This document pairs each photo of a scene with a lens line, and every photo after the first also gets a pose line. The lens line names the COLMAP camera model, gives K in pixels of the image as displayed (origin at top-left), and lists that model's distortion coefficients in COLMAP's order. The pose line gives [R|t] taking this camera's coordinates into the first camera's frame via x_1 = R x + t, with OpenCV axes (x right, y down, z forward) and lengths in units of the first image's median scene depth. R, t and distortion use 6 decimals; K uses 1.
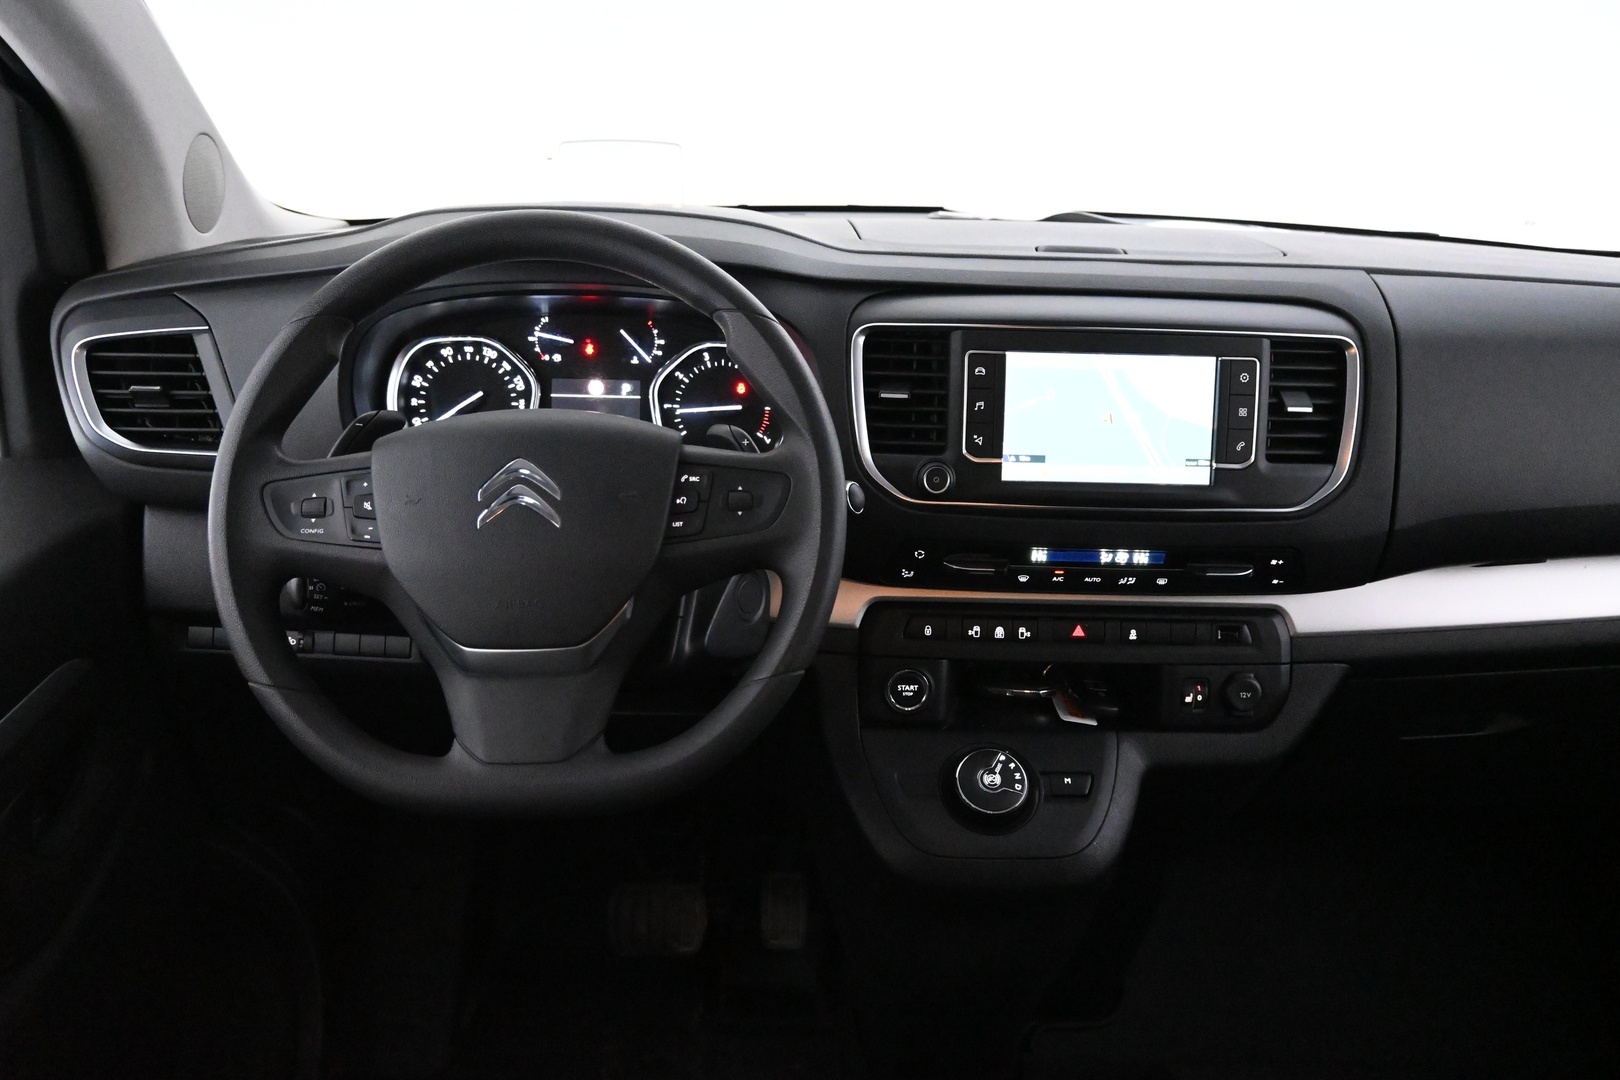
lens RADIAL K [[1360.4, 0, 810.0], [0, 1360.4, 540.0], [0, 0, 1]] dist [-0.001847, -0.002340]
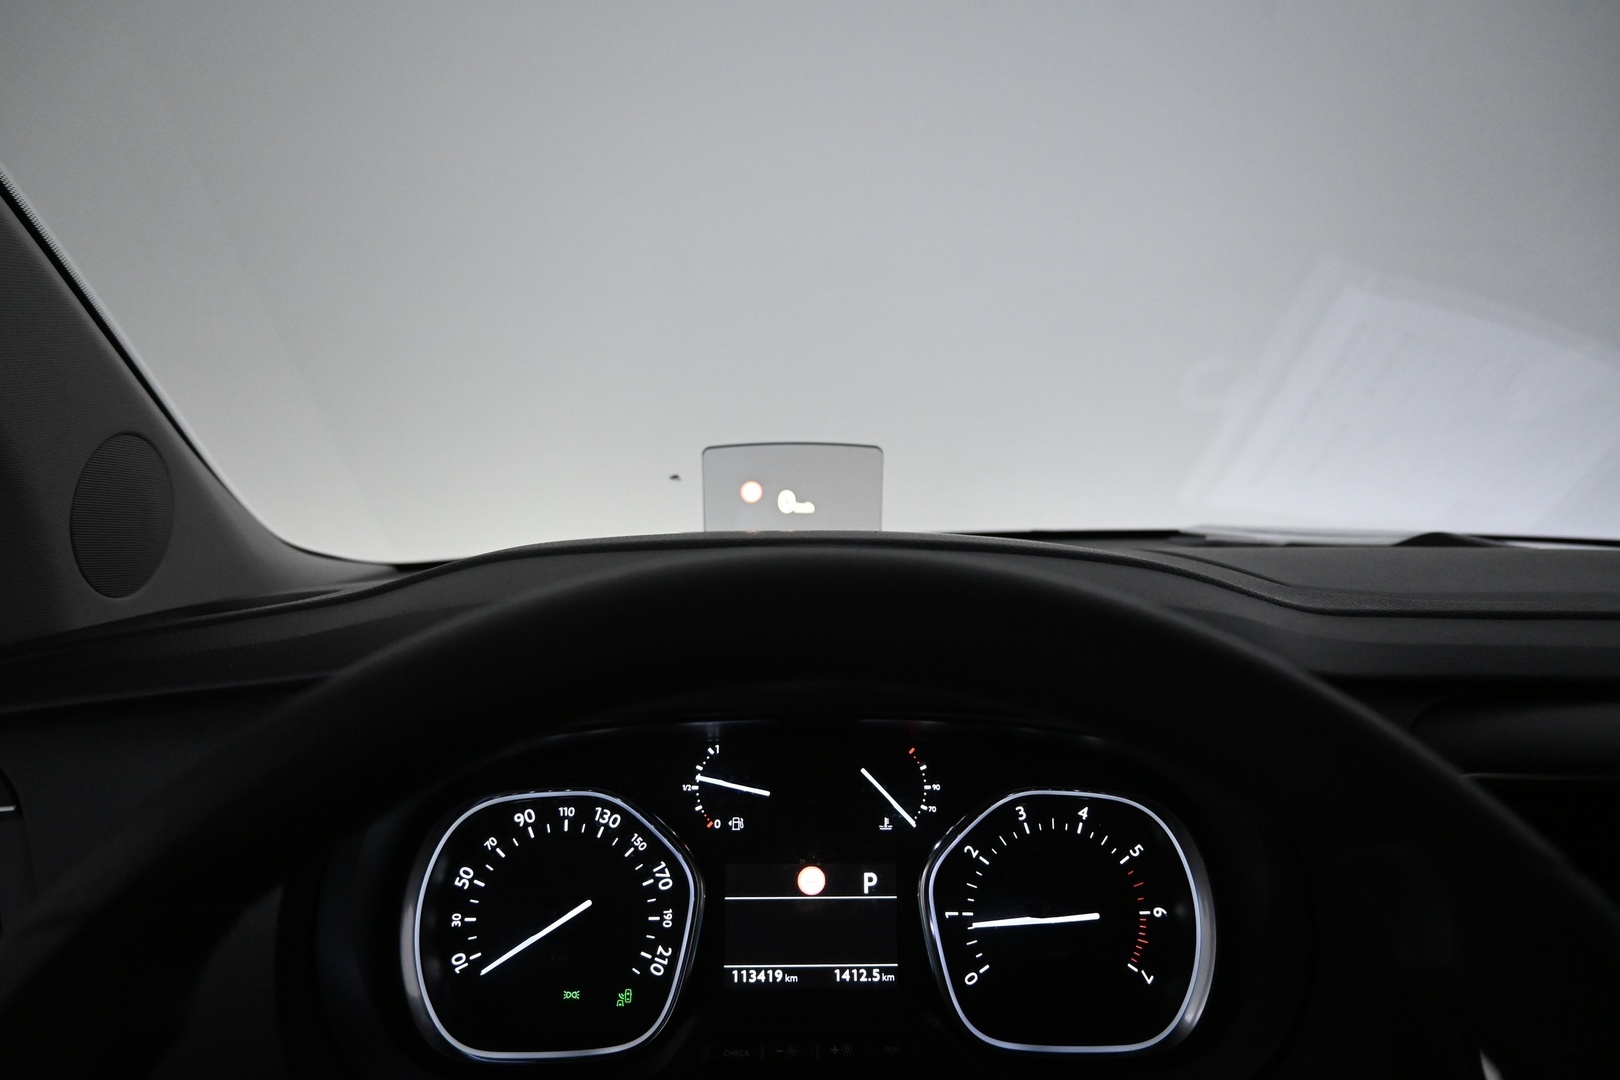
lens RADIAL K [[1102.6, 0, 810.0], [0, 1102.6, 540.0], [0, 0, 1]] dist [-0.001468, -0.002143]
pose [[0.999758, -0.021712, -0.003556, -0.158662], [0.020249, 0.971247, -0.237213, -0.142682], [0.008604, 0.237083, 0.971451, 0.583103]]
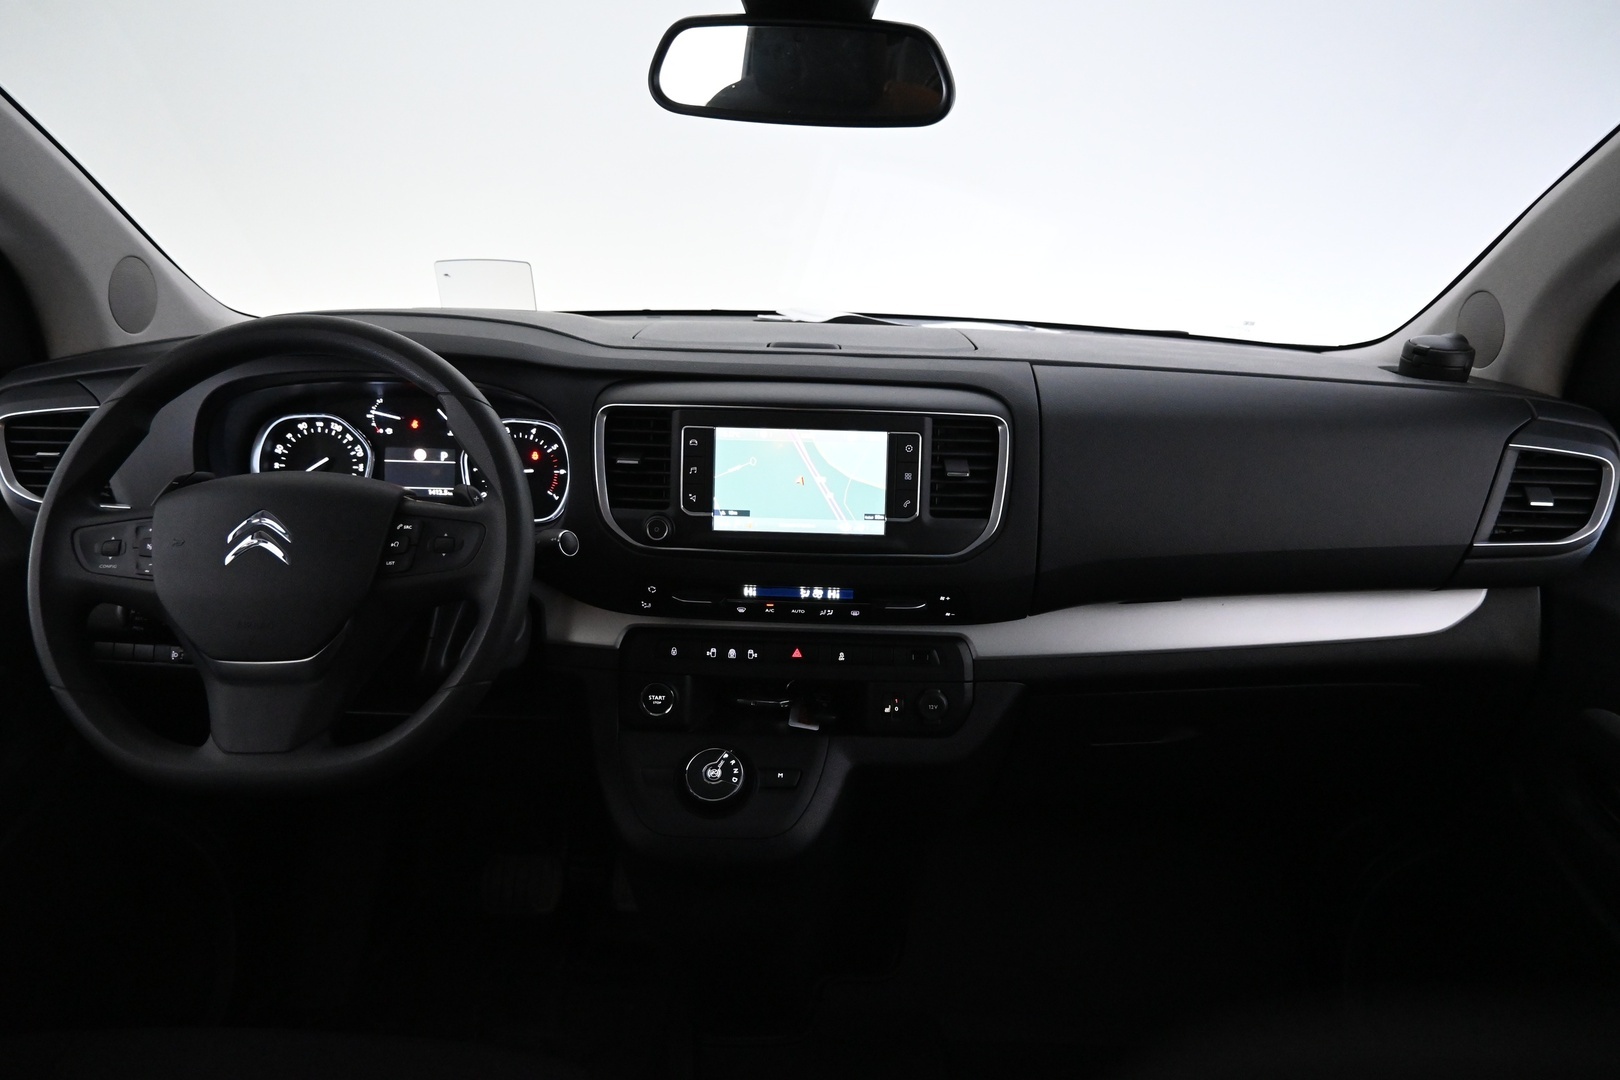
lens RADIAL K [[1102.6, 0, 810.0], [0, 1102.6, 540.0], [0, 0, 1]] dist [-0.001468, -0.002143]
pose [[0.999109, 0.006600, -0.041687, 0.253584], [-0.008090, 0.999331, -0.035663, 0.000093], [0.041424, 0.035969, 0.998494, 0.000821]]
